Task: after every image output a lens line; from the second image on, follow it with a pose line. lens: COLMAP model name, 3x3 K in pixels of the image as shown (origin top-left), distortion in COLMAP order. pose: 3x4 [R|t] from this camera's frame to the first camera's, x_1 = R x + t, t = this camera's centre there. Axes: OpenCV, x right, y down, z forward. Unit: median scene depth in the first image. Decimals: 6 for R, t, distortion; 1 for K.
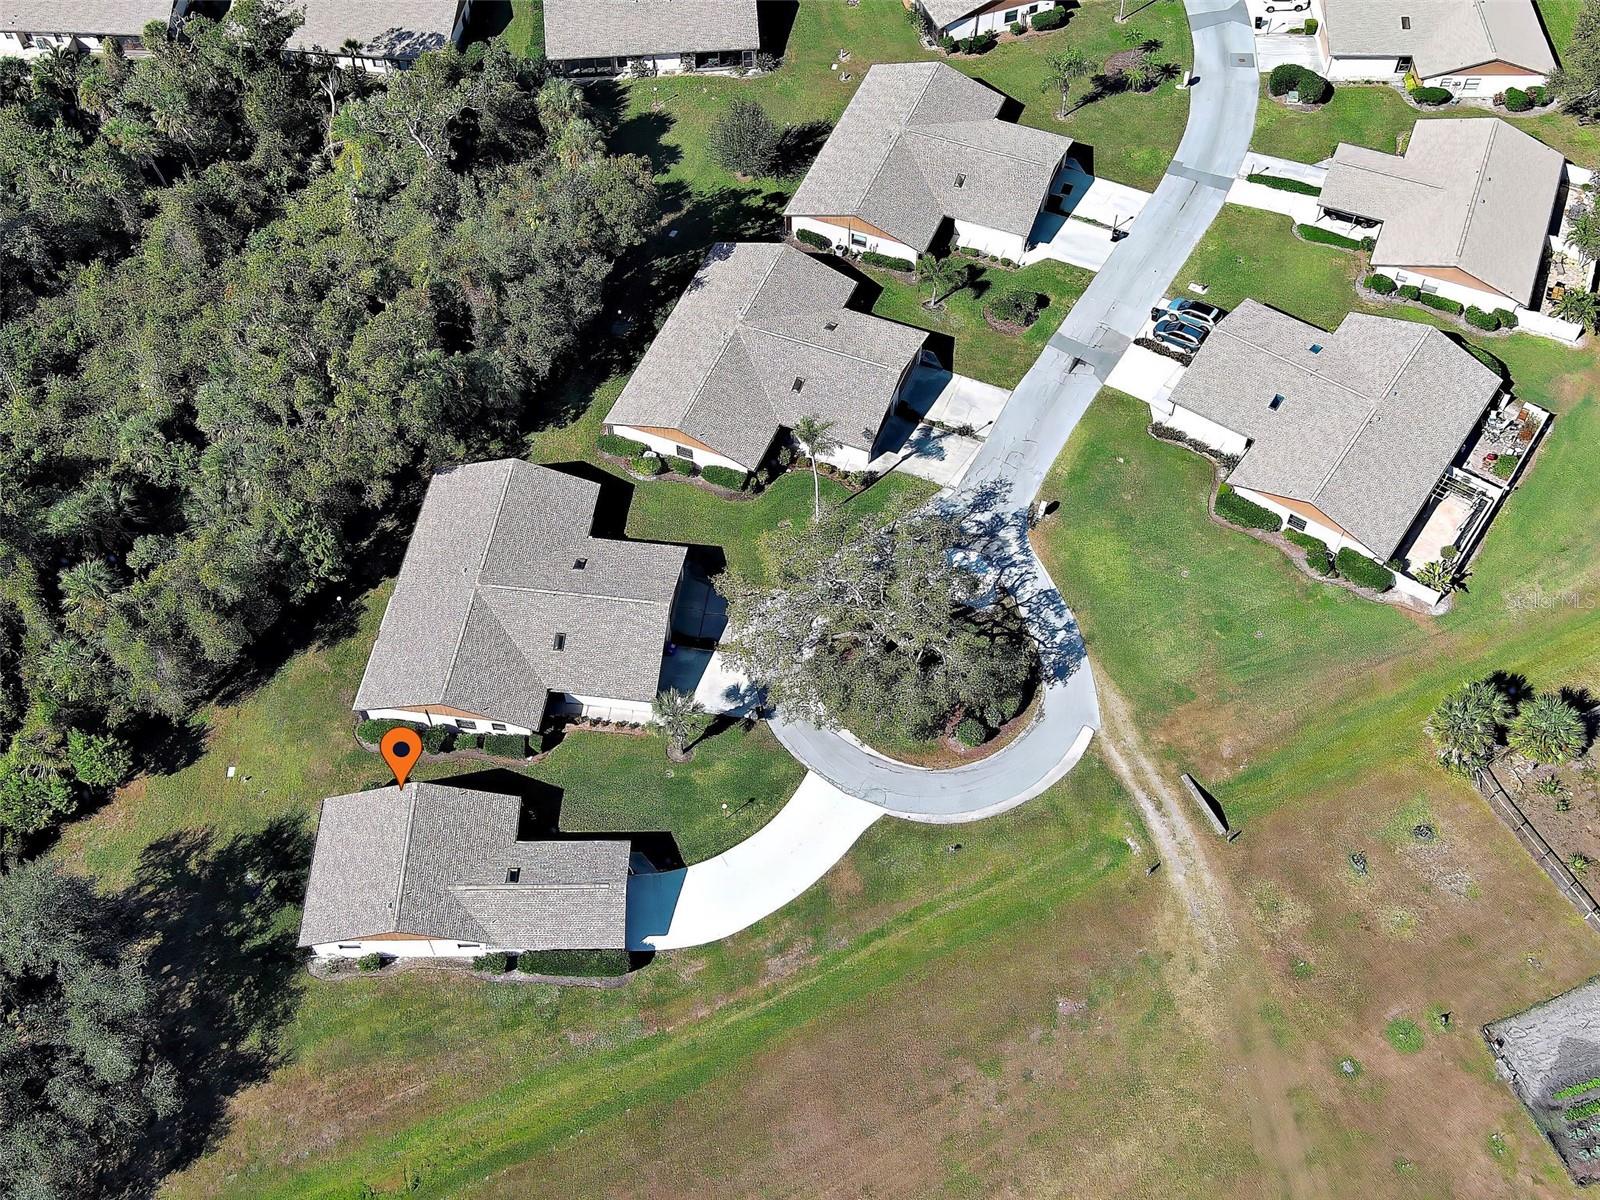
lens RADIAL K [[1707.9, 0, 800.0], [0, 1707.9, 600.0], [0, 0, 1]] dist [0.001288, -0.027770]
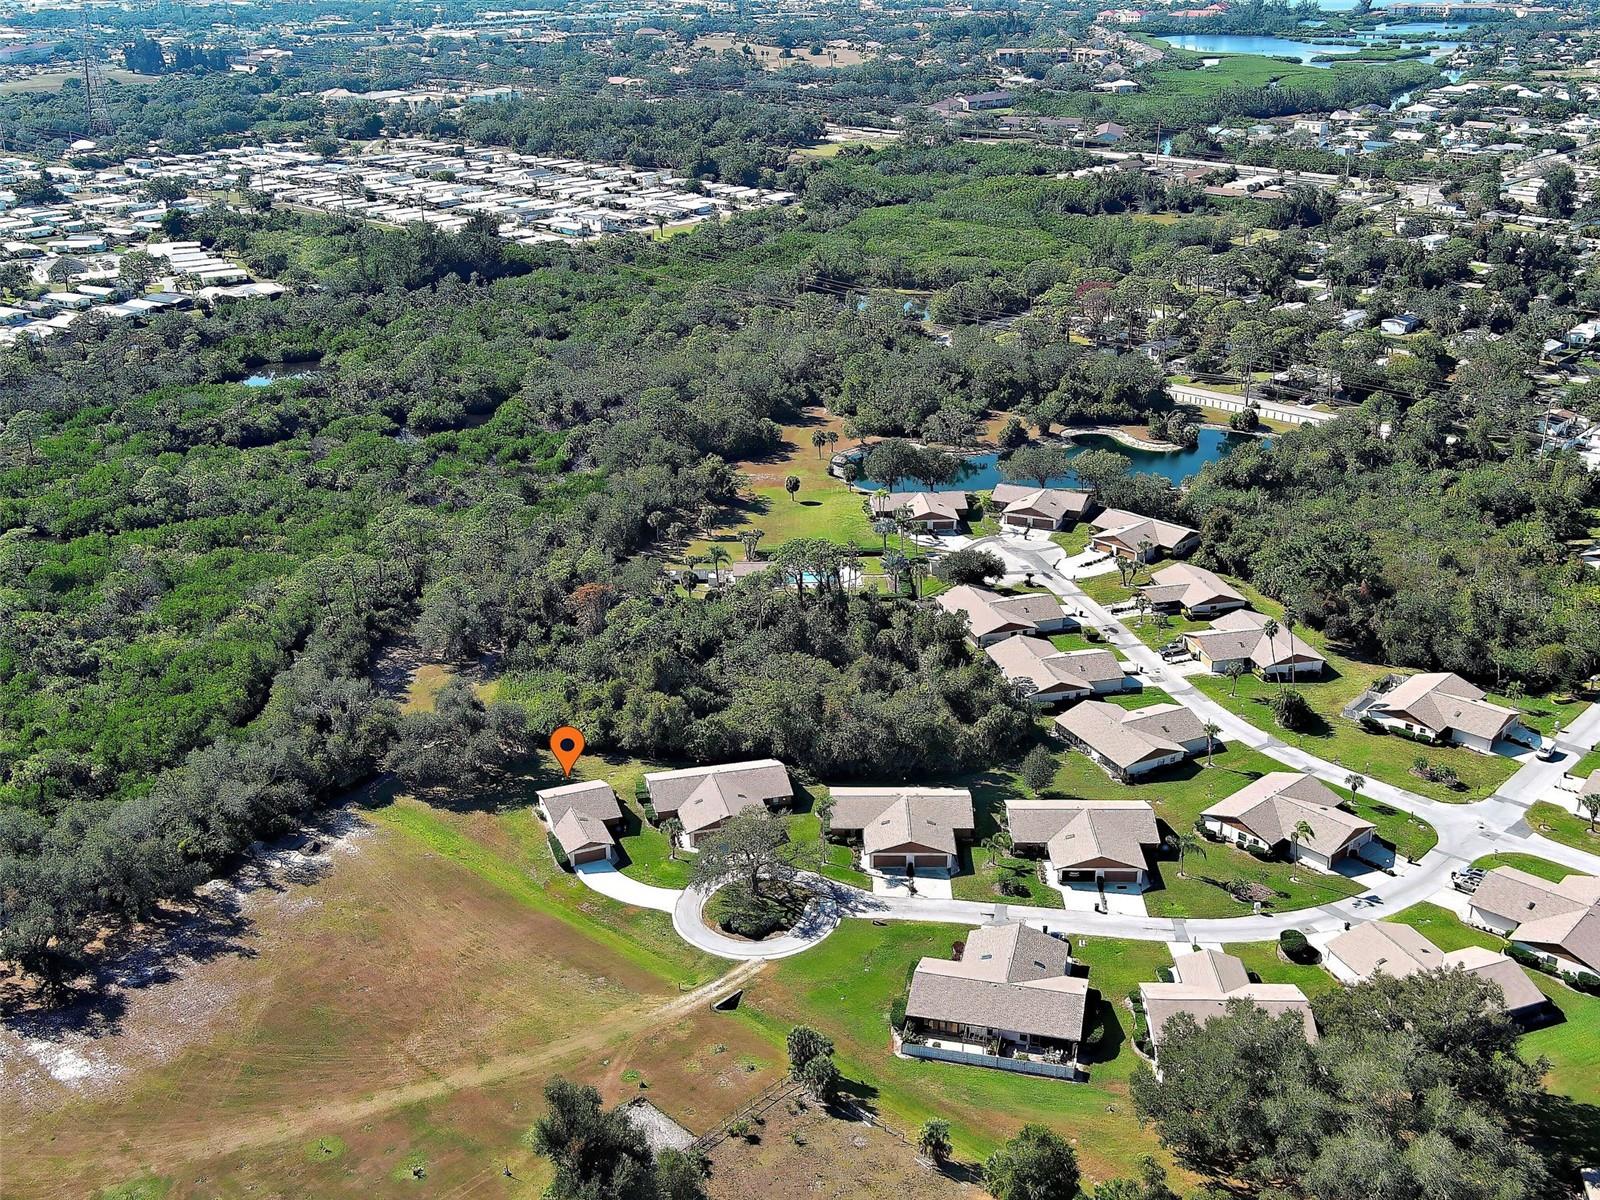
lens RADIAL K [[1707.9, 0, 800.0], [0, 1707.9, 600.0], [0, 0, 1]] dist [0.001288, -0.027770]
pose [[0.368038, 0.361033, -0.856857, 1.415785], [-0.753282, 0.656005, -0.047146, -0.117938], [0.545081, 0.662806, 0.513395, -0.198967]]
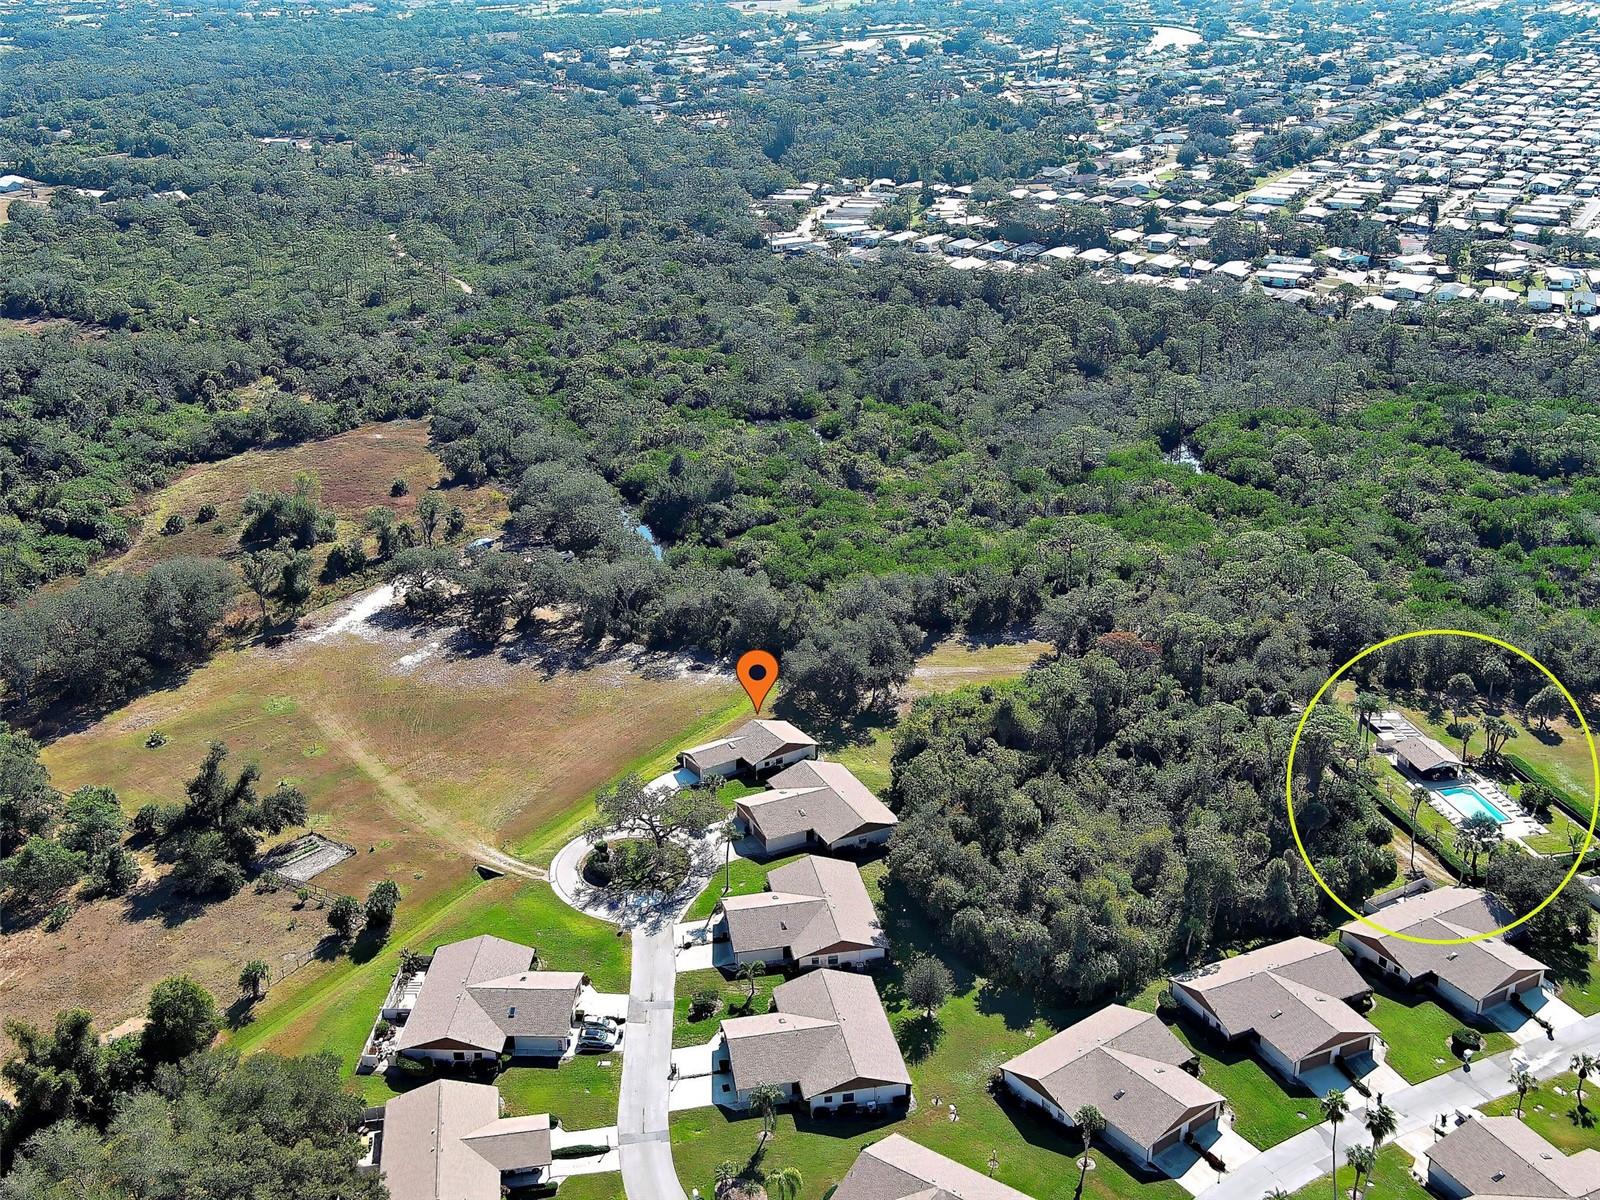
lens RADIAL K [[1707.9, 0, 800.0], [0, 1707.9, 600.0], [0, 0, 1]] dist [0.001288, -0.027770]
pose [[-0.840336, 0.218746, -0.495969, 0.727384], [-0.432739, 0.280310, 0.856833, -1.607816], [0.326454, 0.934653, -0.140894, 0.895862]]
